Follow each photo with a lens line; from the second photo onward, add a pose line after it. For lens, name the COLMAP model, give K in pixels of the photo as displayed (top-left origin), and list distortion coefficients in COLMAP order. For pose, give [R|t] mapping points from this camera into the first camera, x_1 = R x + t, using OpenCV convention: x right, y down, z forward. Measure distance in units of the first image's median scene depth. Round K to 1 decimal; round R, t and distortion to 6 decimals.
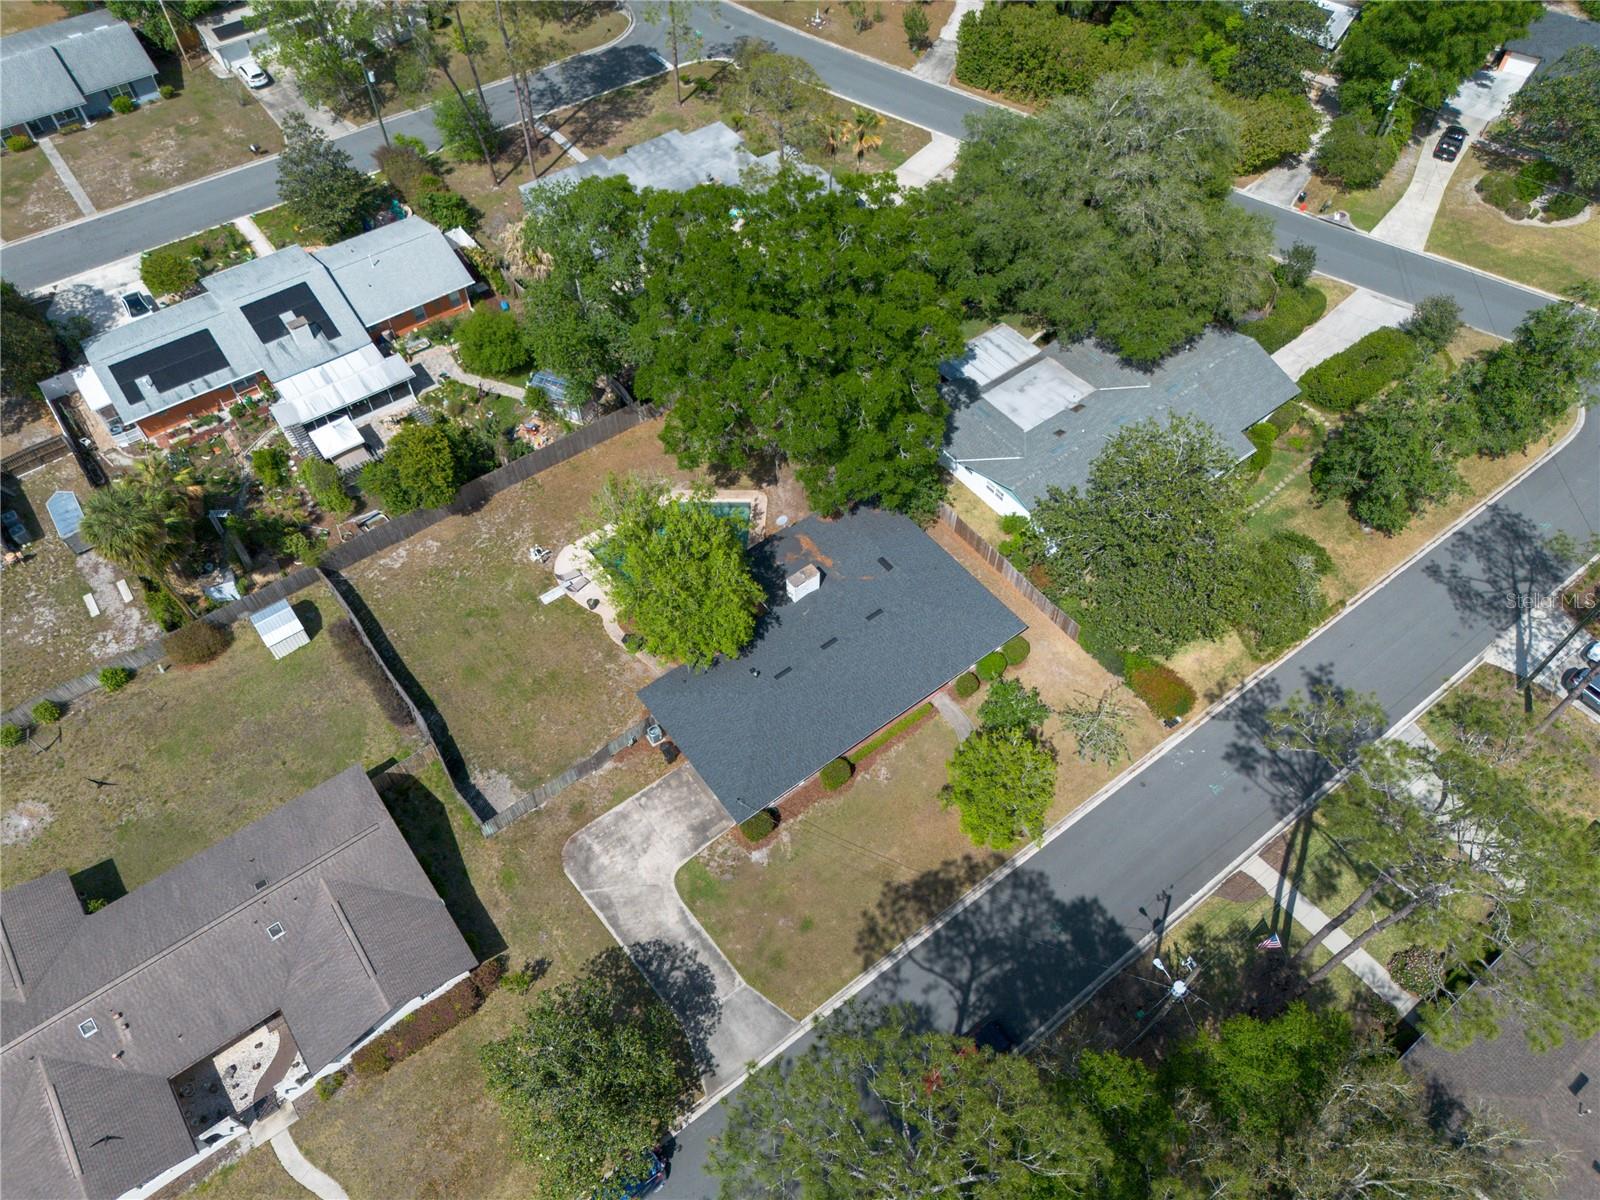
lens RADIAL K [[1130.0, 0, 800.0], [0, 1130.0, 600.0], [0, 0, 1]] dist [0.057761, -0.049621]
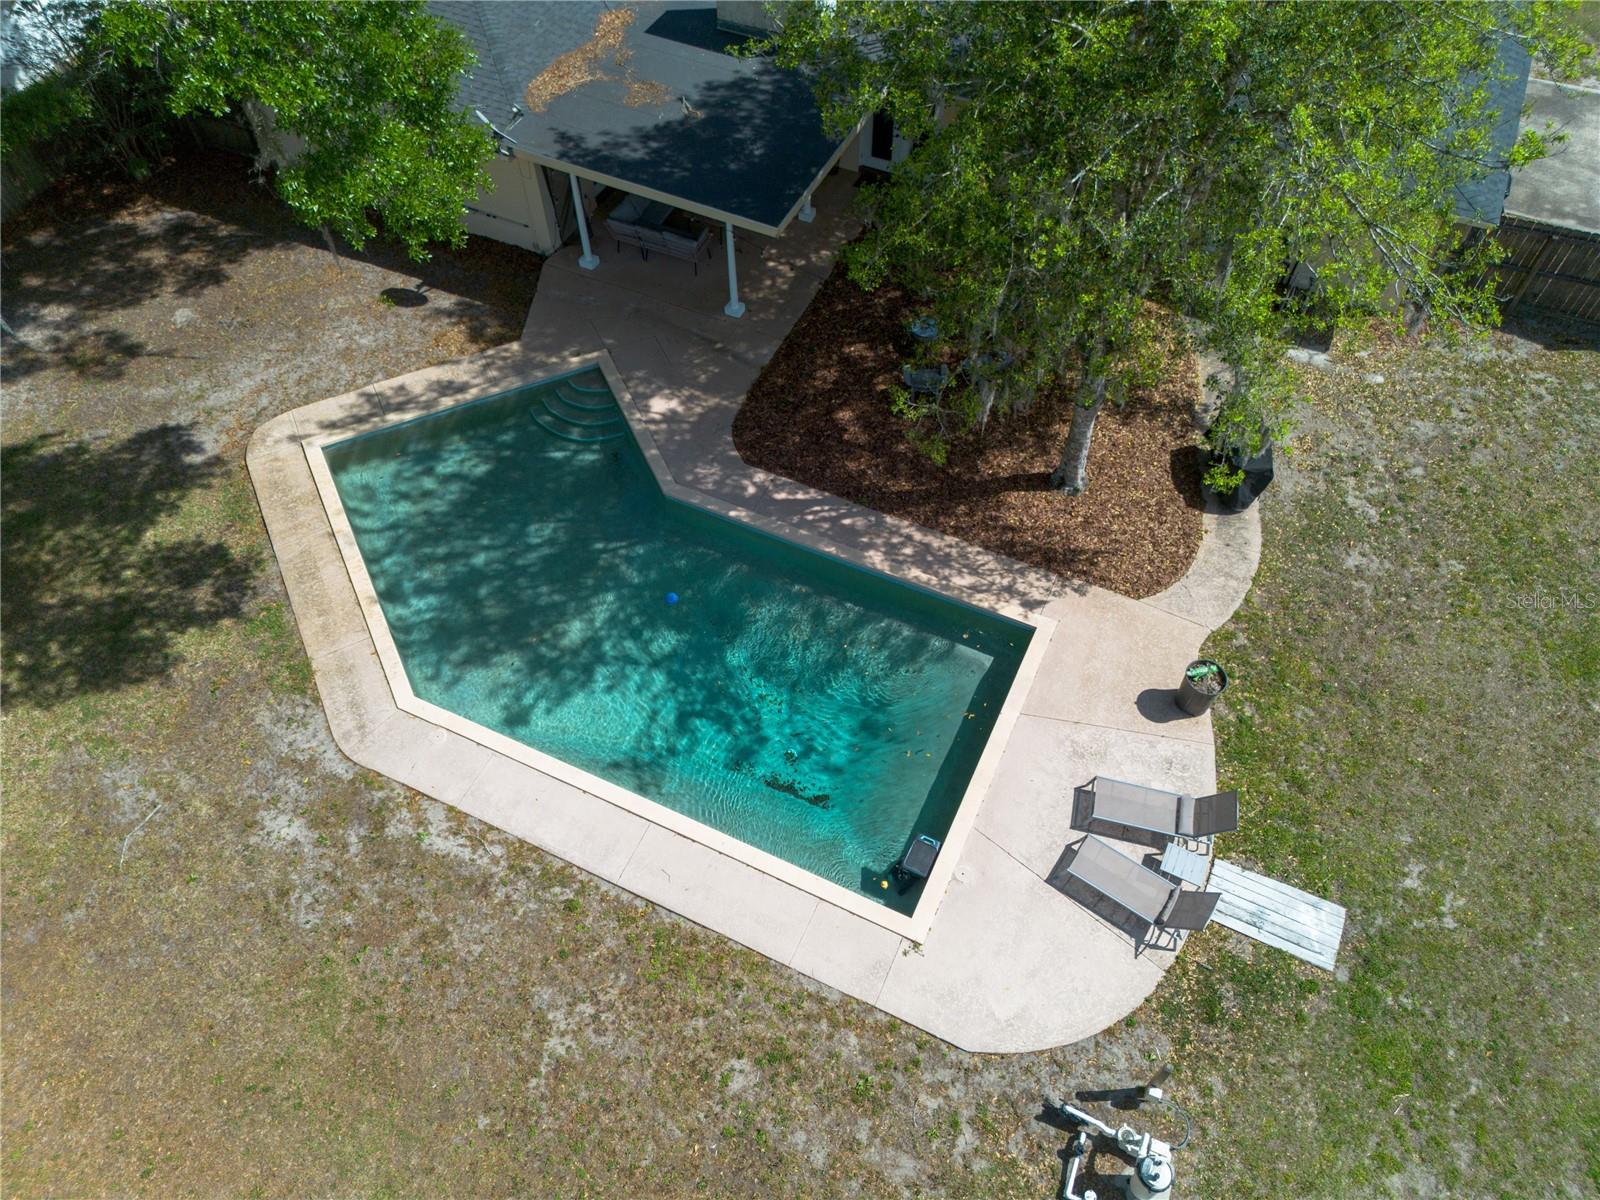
lens RADIAL K [[1130.0, 0, 800.0], [0, 1130.0, 600.0], [0, 0, 1]] dist [0.057761, -0.049621]
pose [[-0.459577, -0.717094, 0.523990, -0.256455], [0.712669, 0.054316, 0.699394, -0.197693], [-0.529992, 0.694857, 0.486088, 0.964552]]
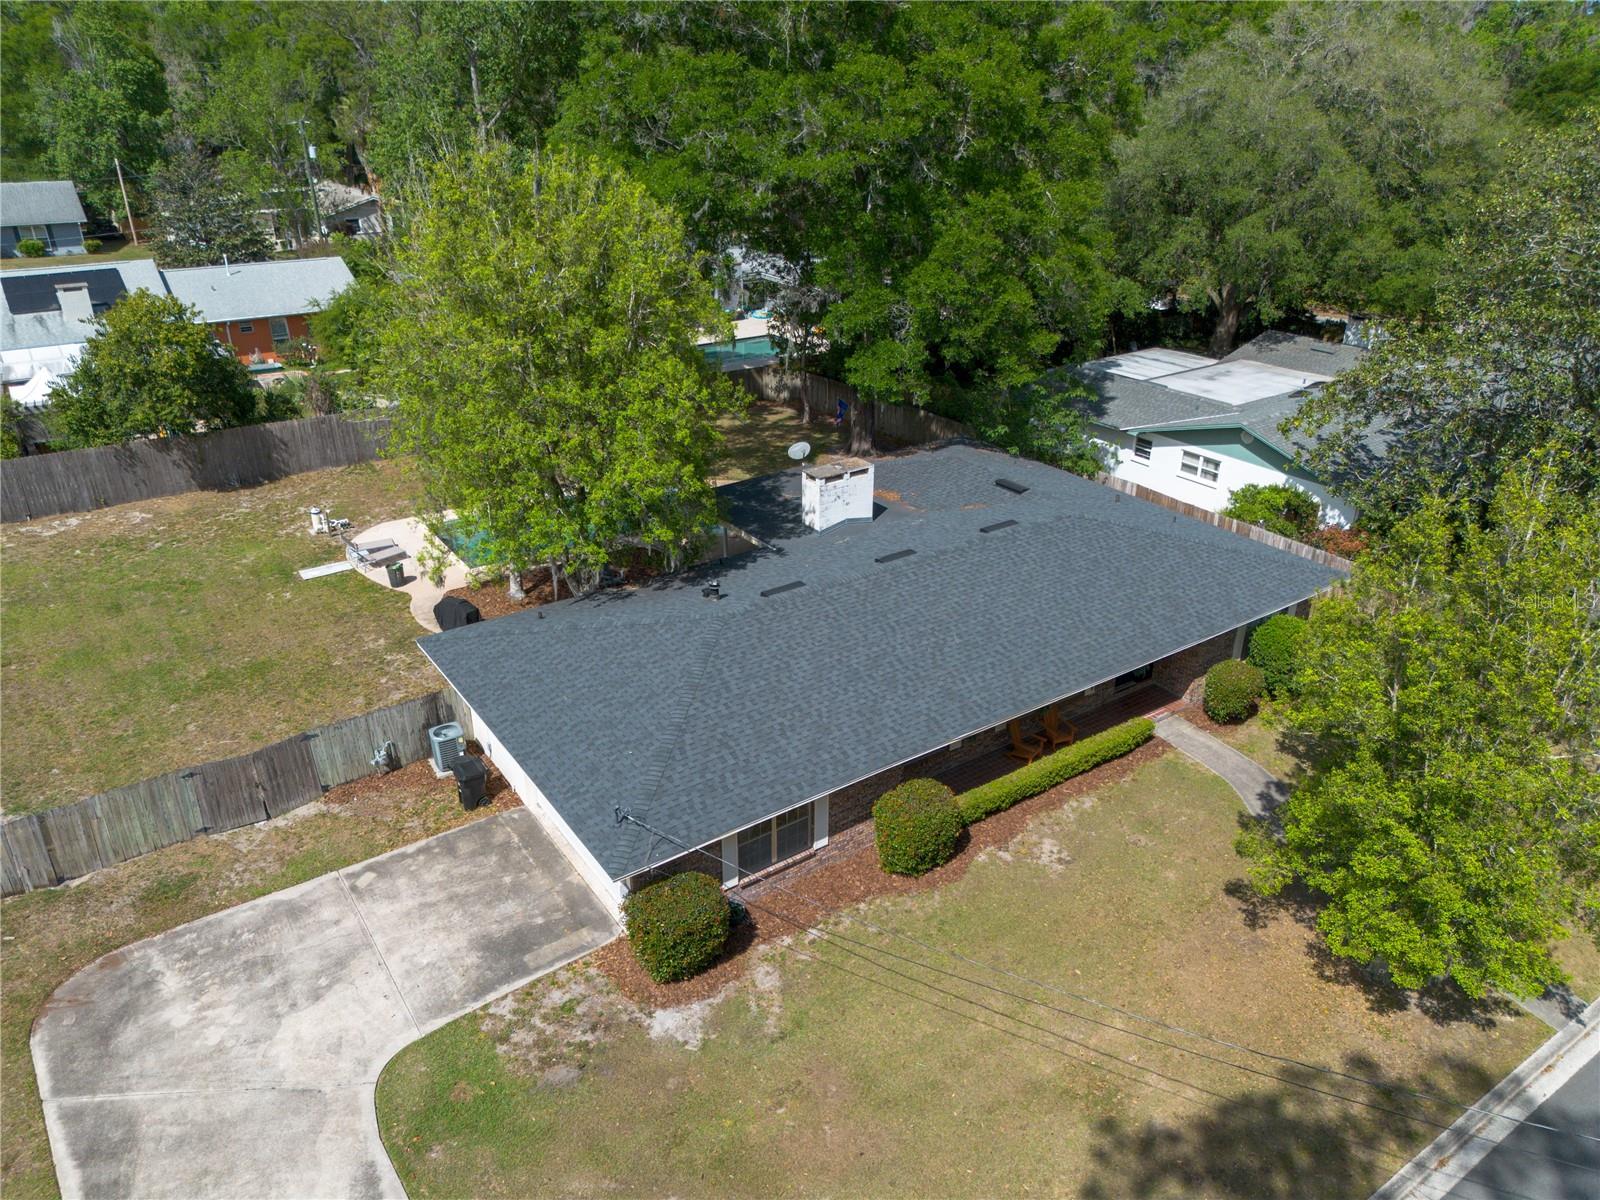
lens RADIAL K [[1130.0, 0, 800.0], [0, 1130.0, 600.0], [0, 0, 1]] dist [0.057761, -0.049621]
pose [[0.998927, 0.021189, -0.041183, 0.007366], [-0.037813, 0.886566, -0.461054, 0.238895], [0.026743, 0.462116, 0.886416, 0.603741]]
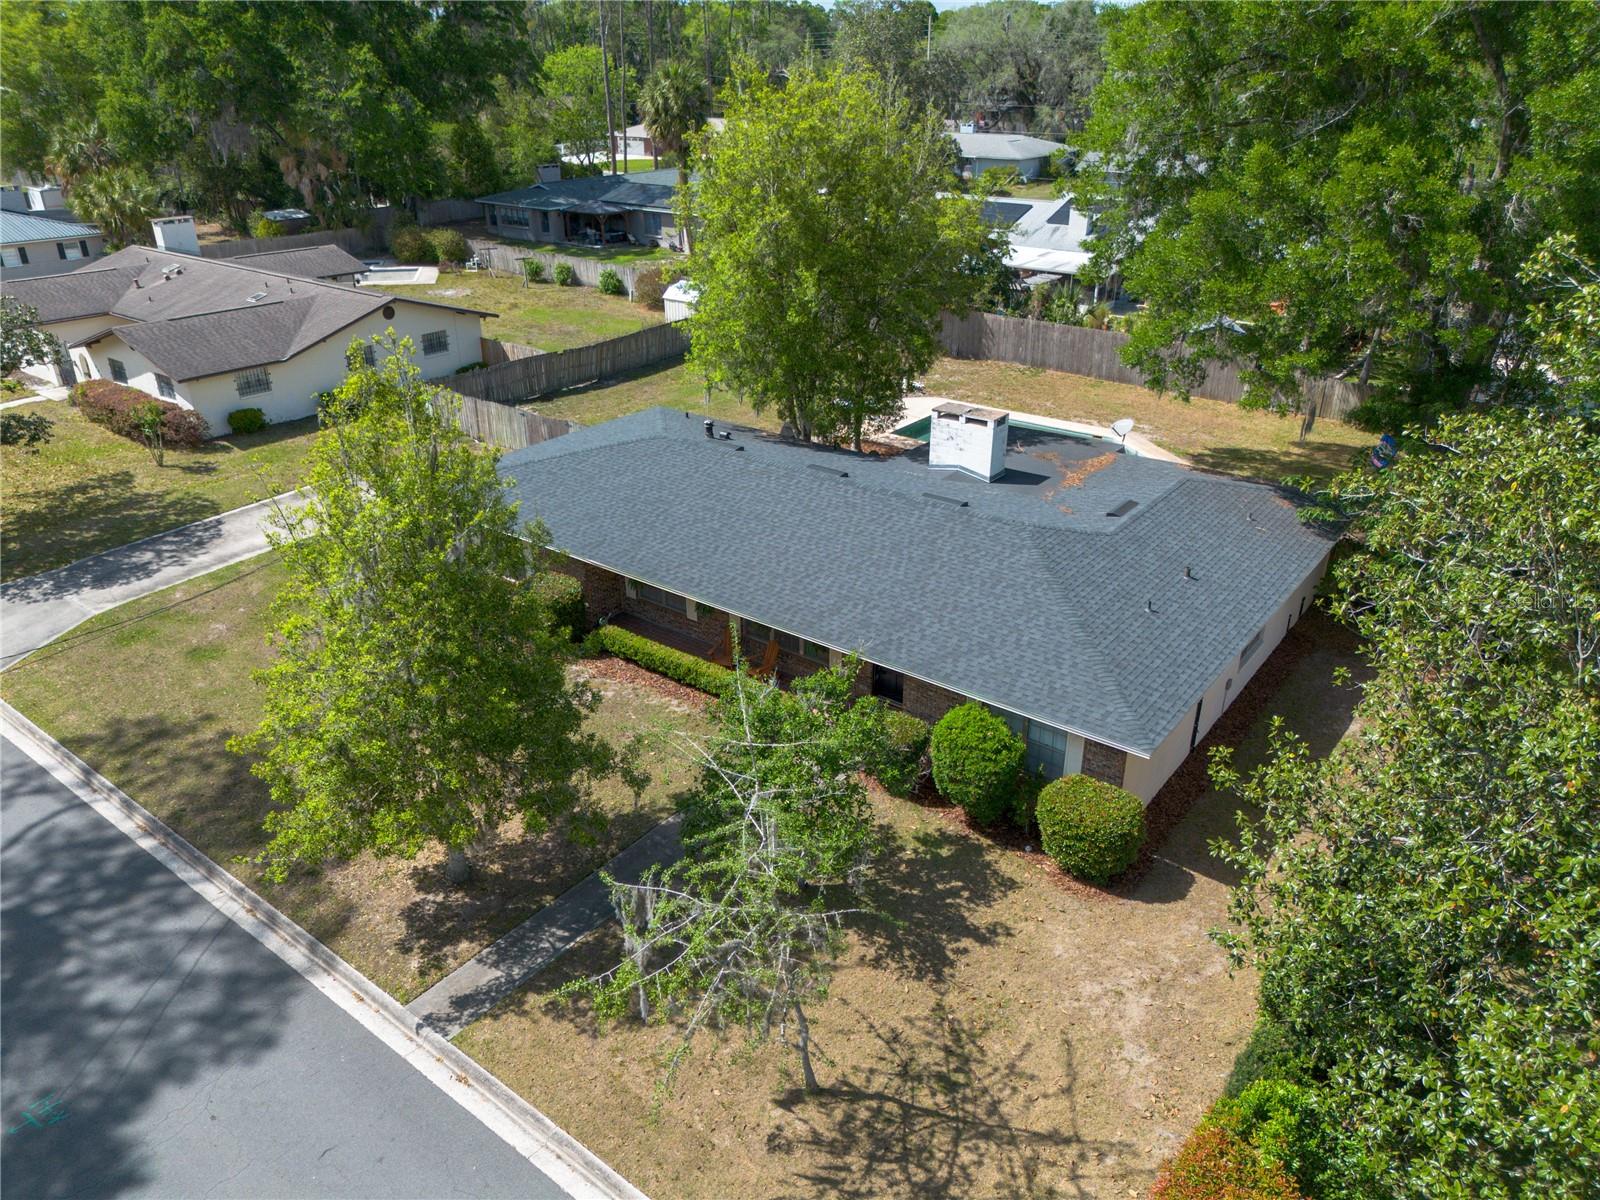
lens RADIAL K [[1128.7, 0, 805.7], [0, 1128.7, 596.7], [0, 0, 1]] dist [0.040247, -0.001444]
pose [[0.269303, 0.415047, -0.869029, 0.402622], [-0.771182, 0.633435, 0.063547, 0.046435], [0.576848, 0.653067, 0.490663, 0.778769]]
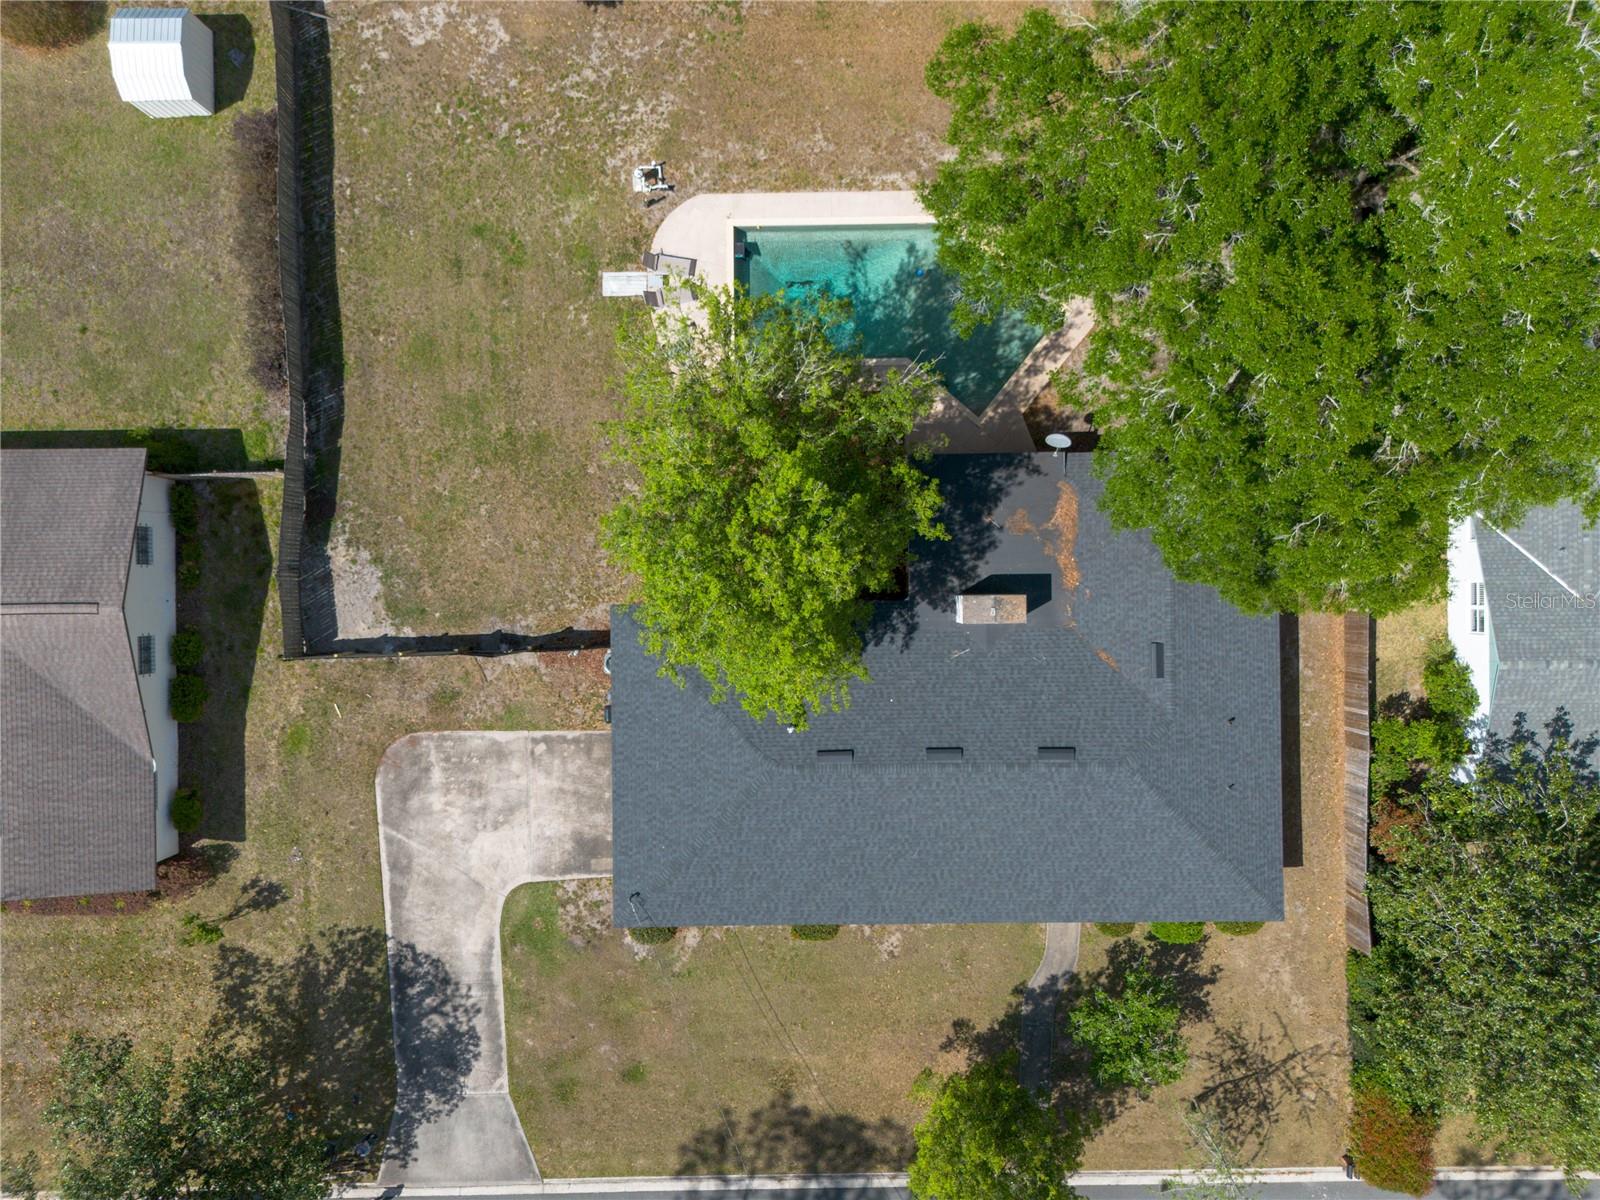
lens RADIAL K [[1130.0, 0, 800.0], [0, 1130.0, 600.0], [0, 0, 1]] dist [0.057761, -0.049621]
pose [[0.805121, 0.593096, -0.004188, -0.065808], [-0.466428, 0.637500, 0.613220, -0.288867], [0.366368, -0.491762, 0.789901, 0.564736]]
